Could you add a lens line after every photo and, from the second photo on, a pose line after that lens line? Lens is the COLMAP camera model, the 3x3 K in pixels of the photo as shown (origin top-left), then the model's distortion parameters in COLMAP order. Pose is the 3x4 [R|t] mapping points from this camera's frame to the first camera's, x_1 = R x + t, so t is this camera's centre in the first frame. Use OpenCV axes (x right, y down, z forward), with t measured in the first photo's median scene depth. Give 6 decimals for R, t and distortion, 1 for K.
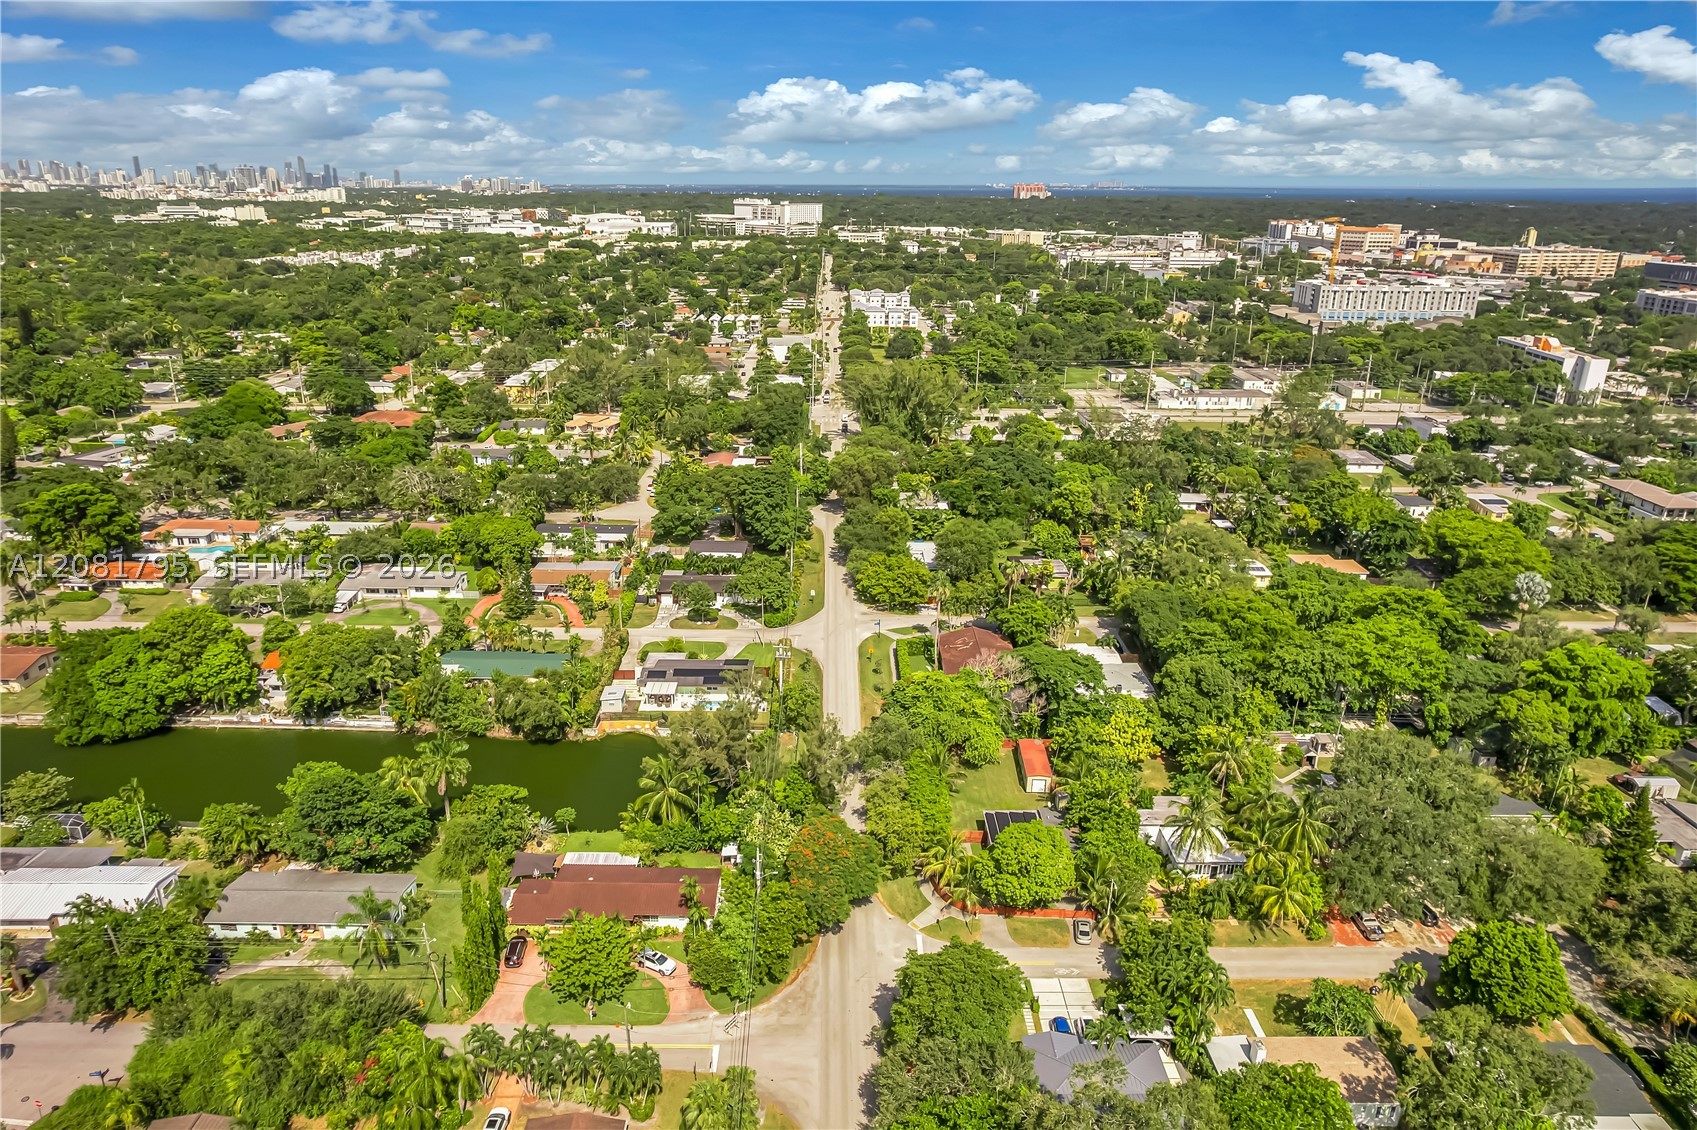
lens RADIAL K [[1070.8, 0, 848.5], [0, 1070.8, 565.0], [0, 0, 1]] dist [-0.072472, -0.027421]
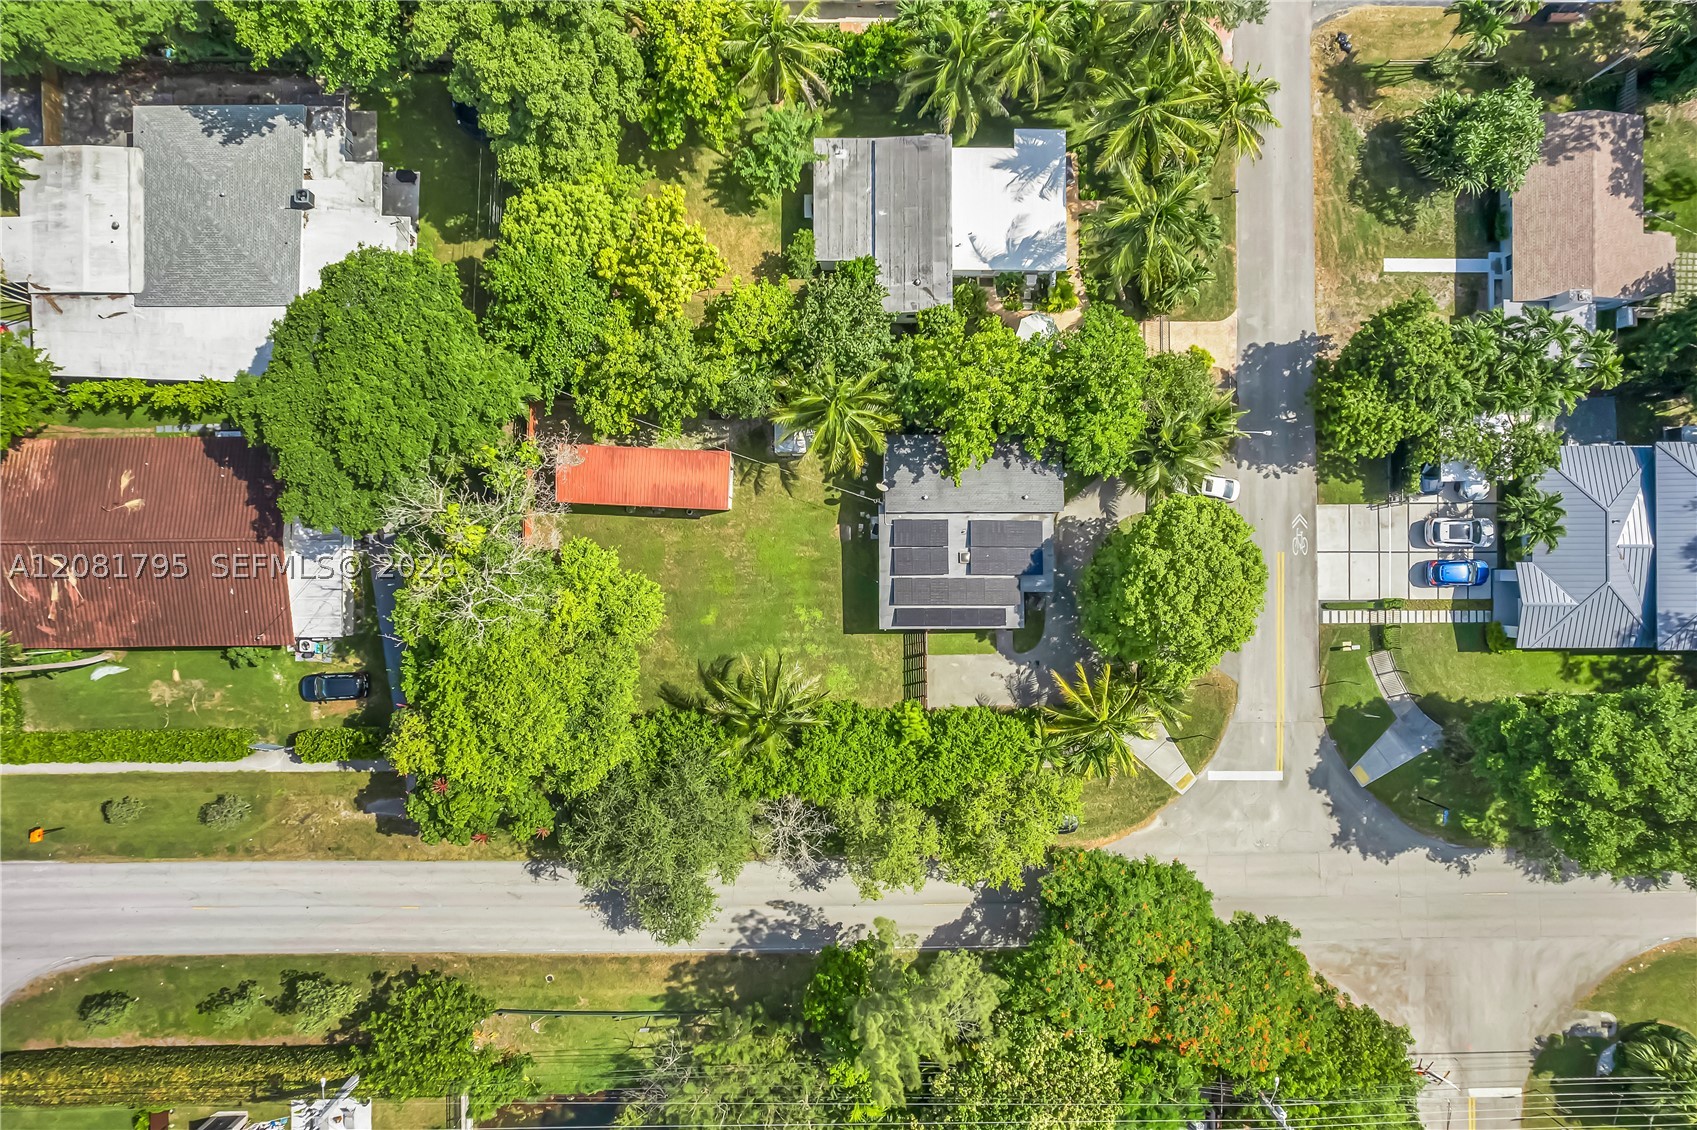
lens RADIAL K [[1122.1, 0, 811.8], [0, 1122.1, 563.4], [0, 0, 1]] dist [-0.080718, 0.079740]
pose [[0.007739, -0.999943, -0.007346, 0.137959], [0.323451, -0.004448, 0.946234, -0.217527], [-0.946213, -0.009699, 0.323399, 0.756673]]
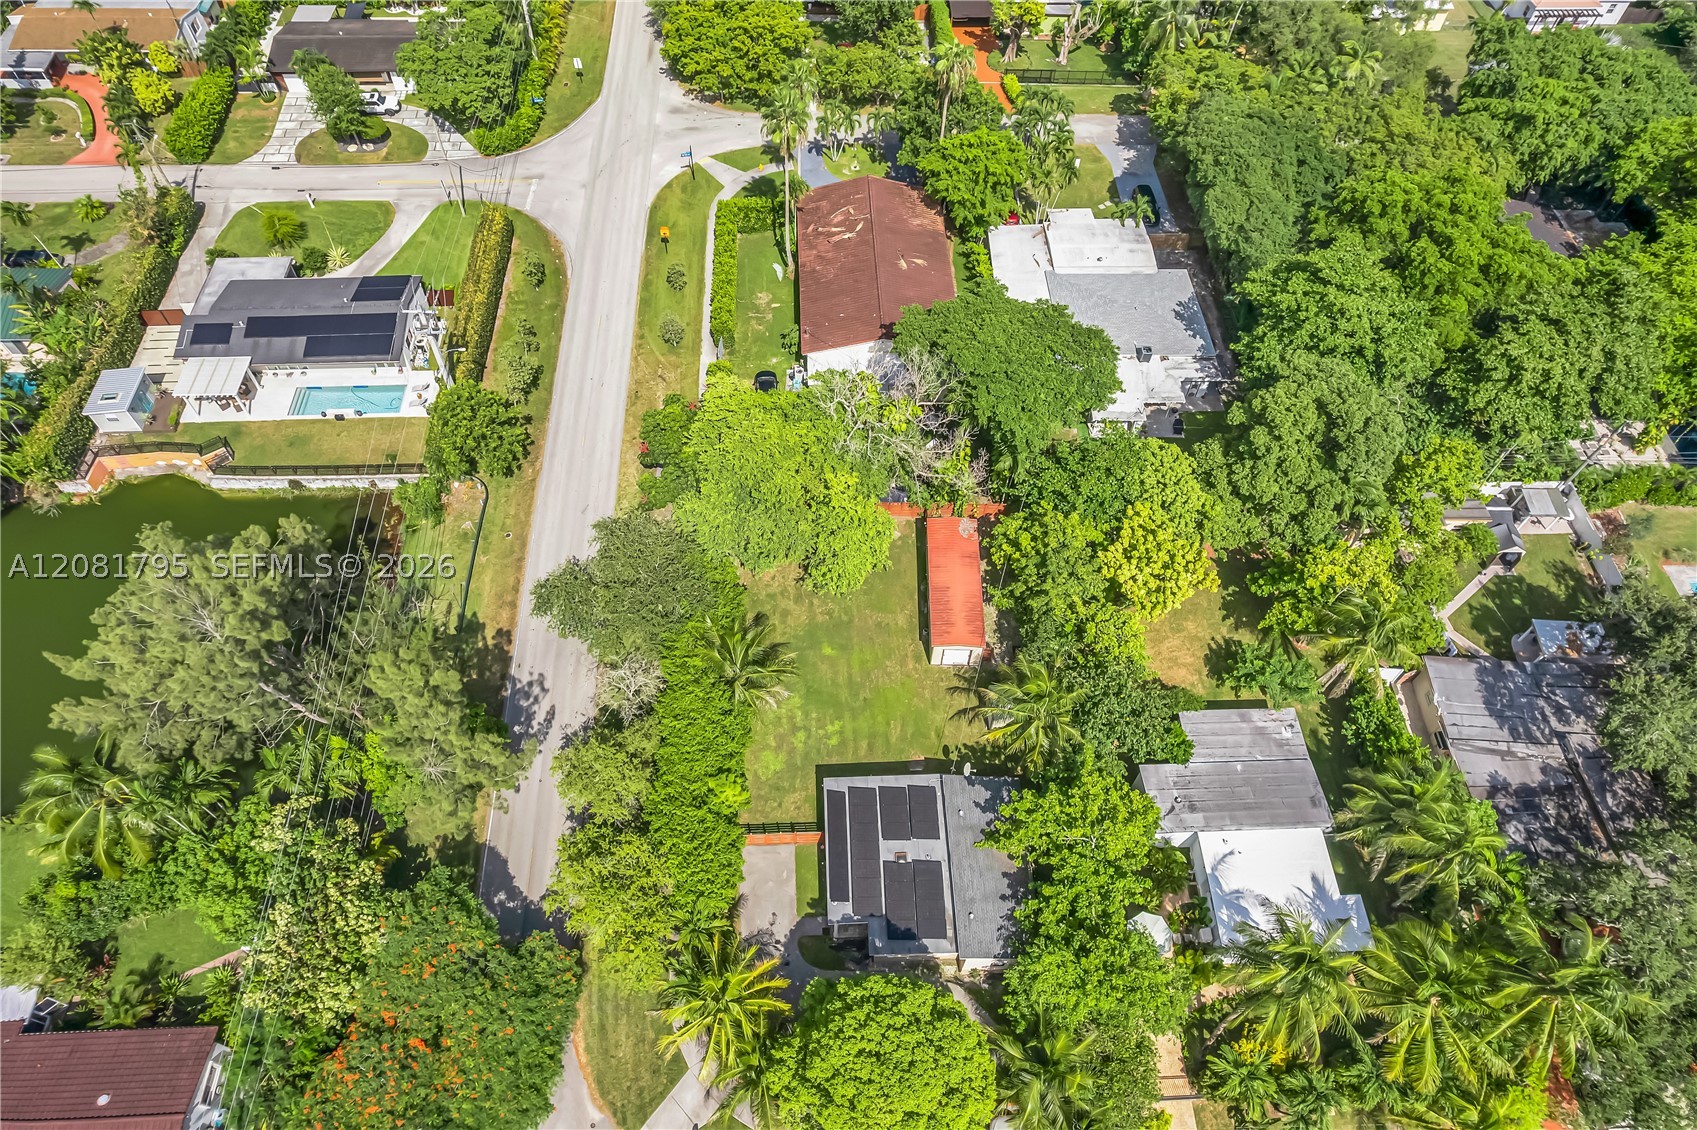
lens RADIAL K [[1083.2, 0, 848.5], [0, 1083.2, 565.0], [0, 0, 1]] dist [-0.081794, 0.075780]
pose [[0.999628, -0.018595, 0.019959, 0.112358], [0.003334, 0.809475, 0.587145, -0.107425], [-0.027075, -0.586860, 0.809235, 0.584836]]
